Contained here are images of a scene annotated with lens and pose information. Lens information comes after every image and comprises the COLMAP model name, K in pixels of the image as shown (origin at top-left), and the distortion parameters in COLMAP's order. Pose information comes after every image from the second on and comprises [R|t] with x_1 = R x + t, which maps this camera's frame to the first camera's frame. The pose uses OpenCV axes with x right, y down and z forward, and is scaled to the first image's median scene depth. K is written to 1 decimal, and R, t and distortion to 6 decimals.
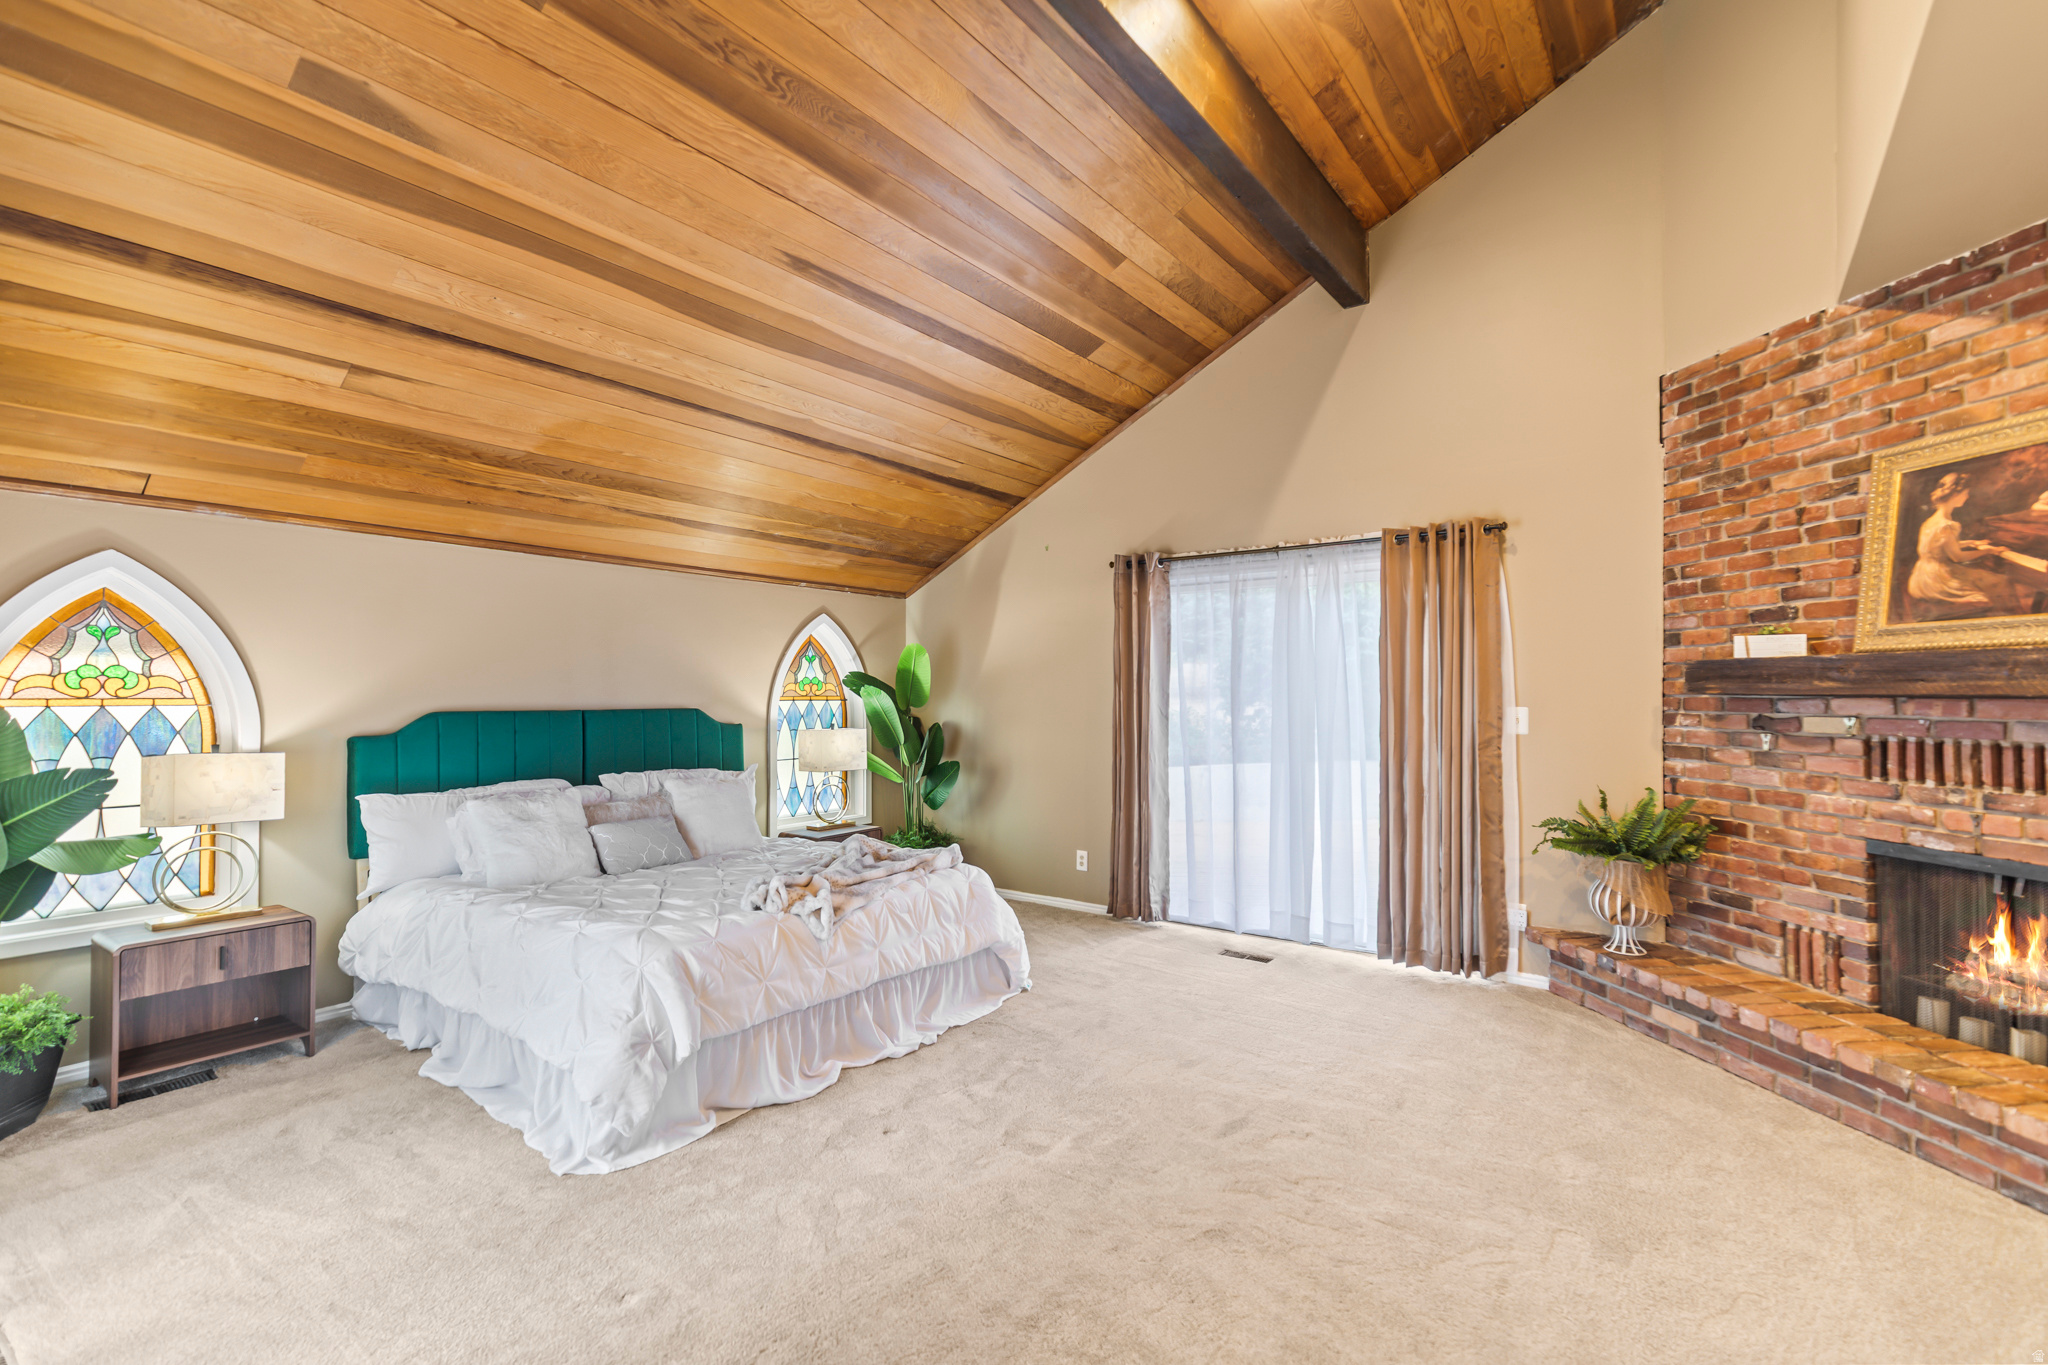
lens RADIAL K [[923.6, 0, 1027.2], [0, 923.6, 689.2], [0, 0, 1]] dist [0.005269, 0.000258]
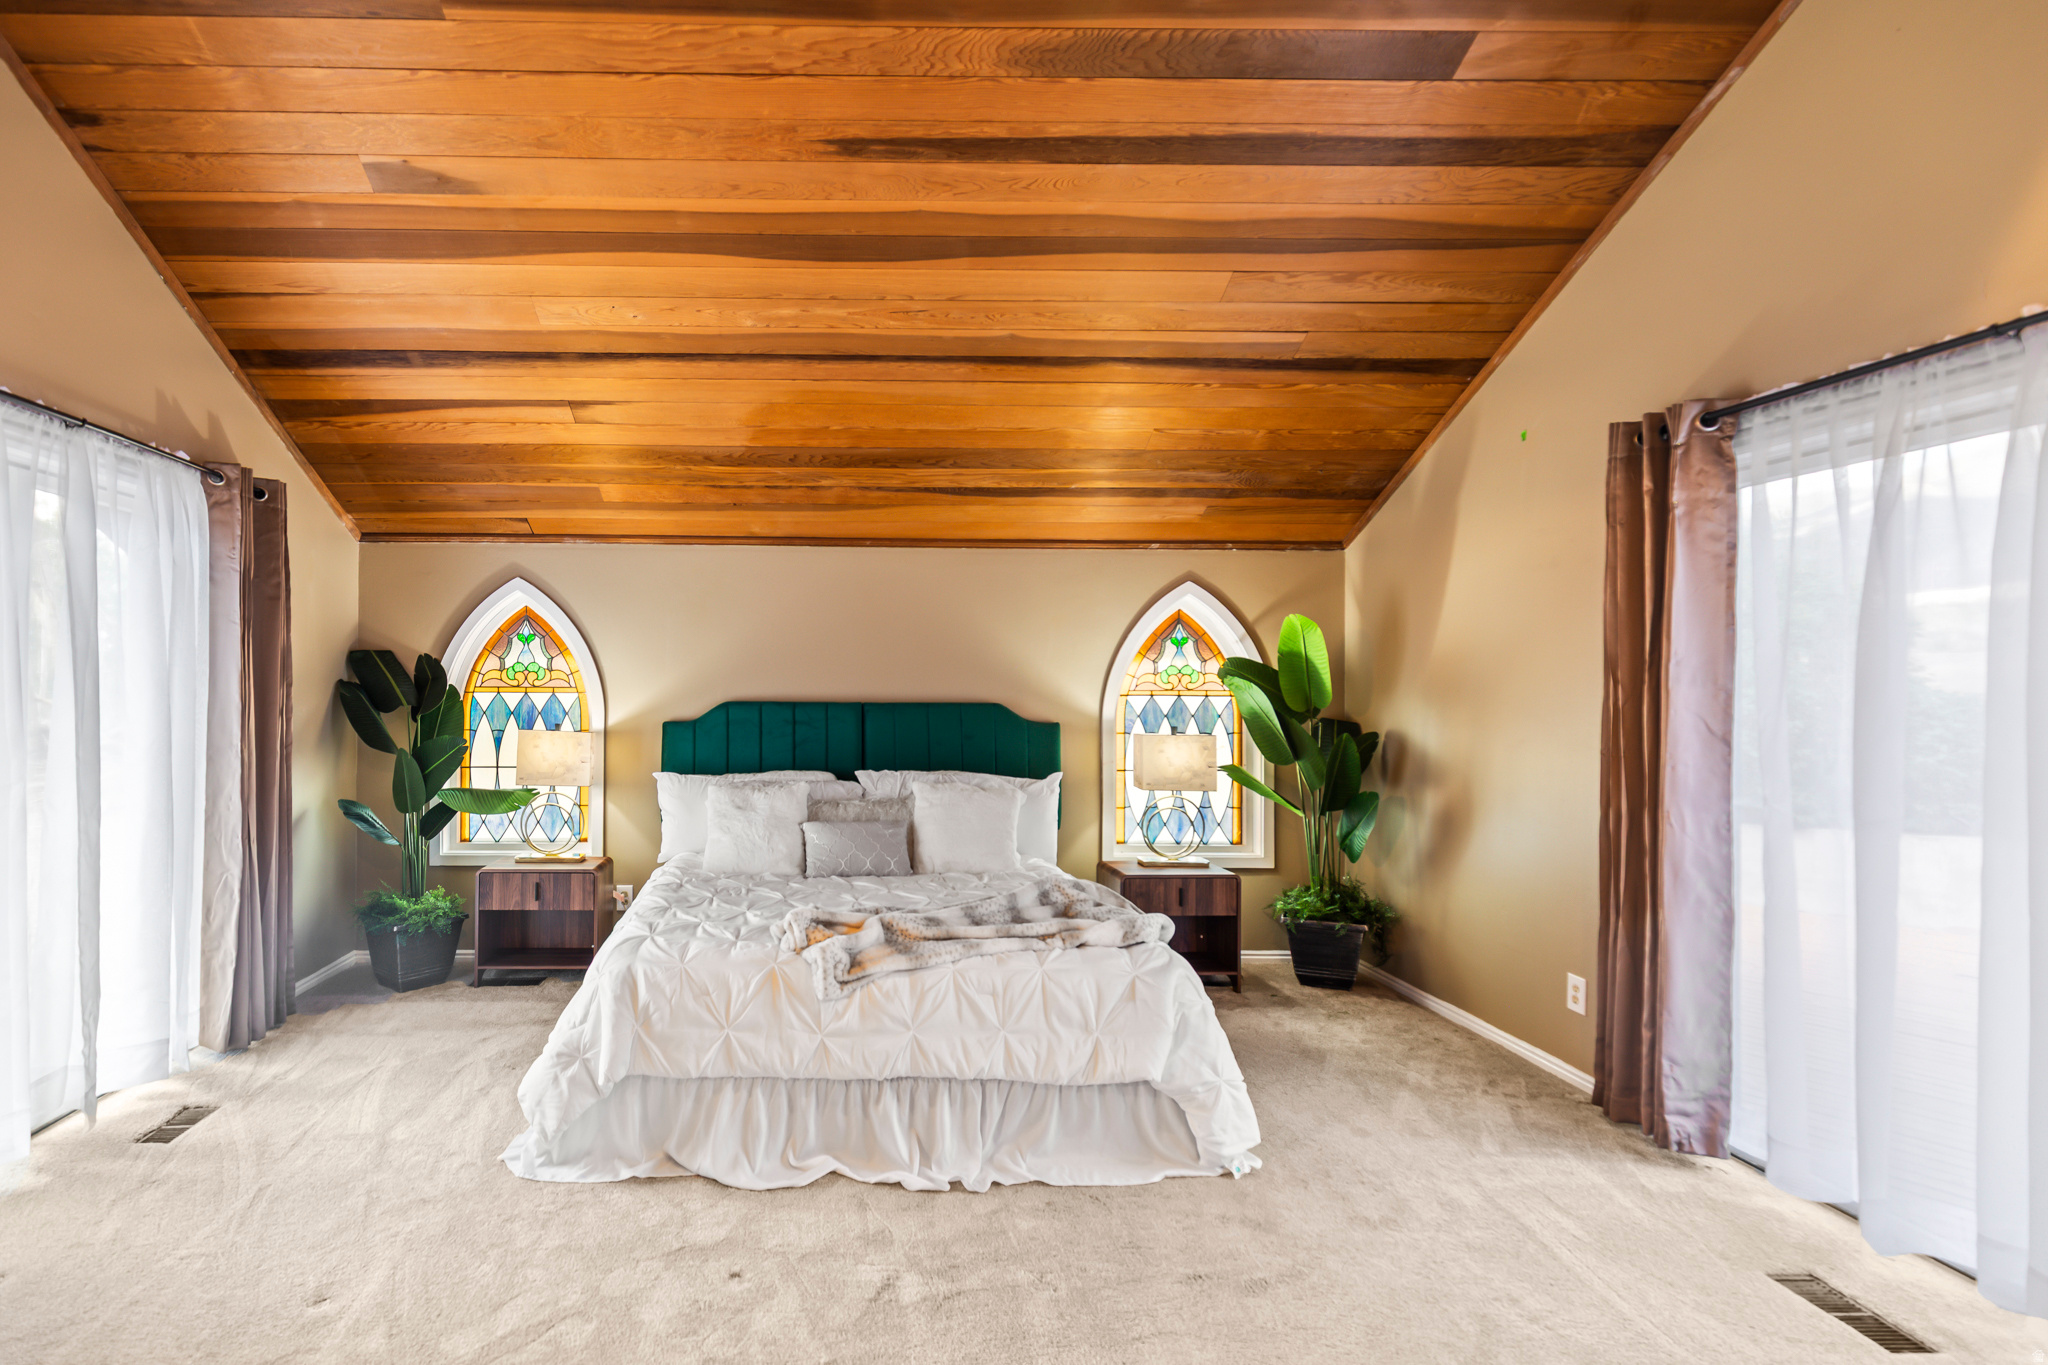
lens RADIAL K [[993.5, 0, 852.0], [0, 993.5, 687.1], [0, 0, 1]] dist [0.010397, 0.000014]
pose [[0.602871, 0.006269, -0.797814, 0.426396], [-0.001493, 0.999976, 0.006730, -0.000344], [0.797837, -0.002866, 0.602866, 0.465379]]
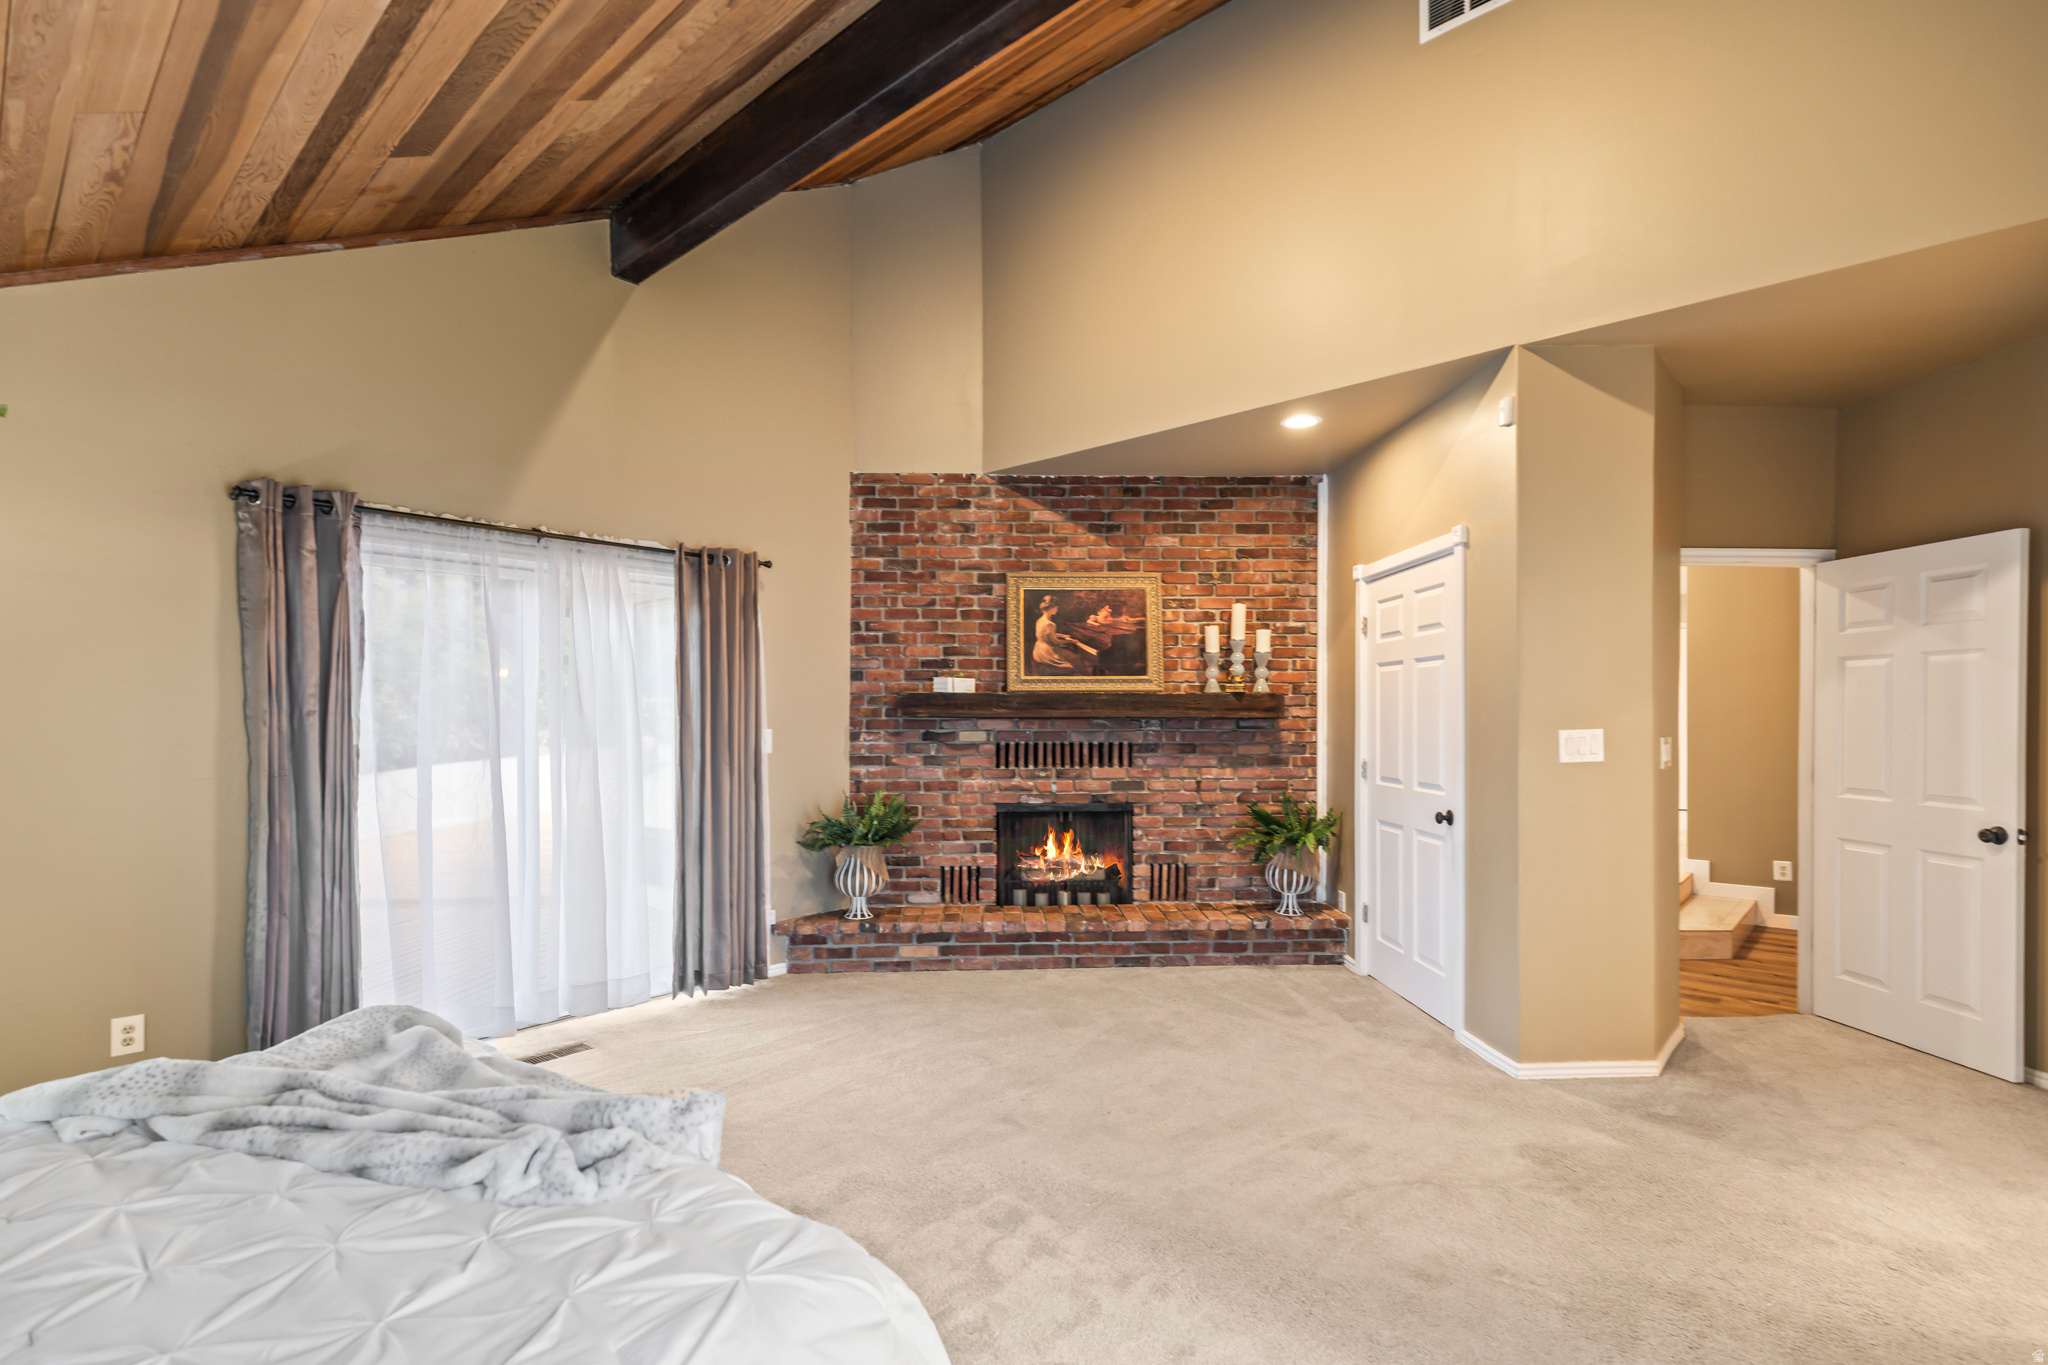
lens RADIAL K [[938.0, 0, 1022.4], [0, 938.0, 728.0], [0, 0, 1]] dist [0.014216, -0.001419]
pose [[0.097958, -0.012299, 0.995115, -0.665890], [-0.003123, 0.999915, 0.012666, 0.003654], [-0.995186, -0.004349, 0.097911, 0.689444]]
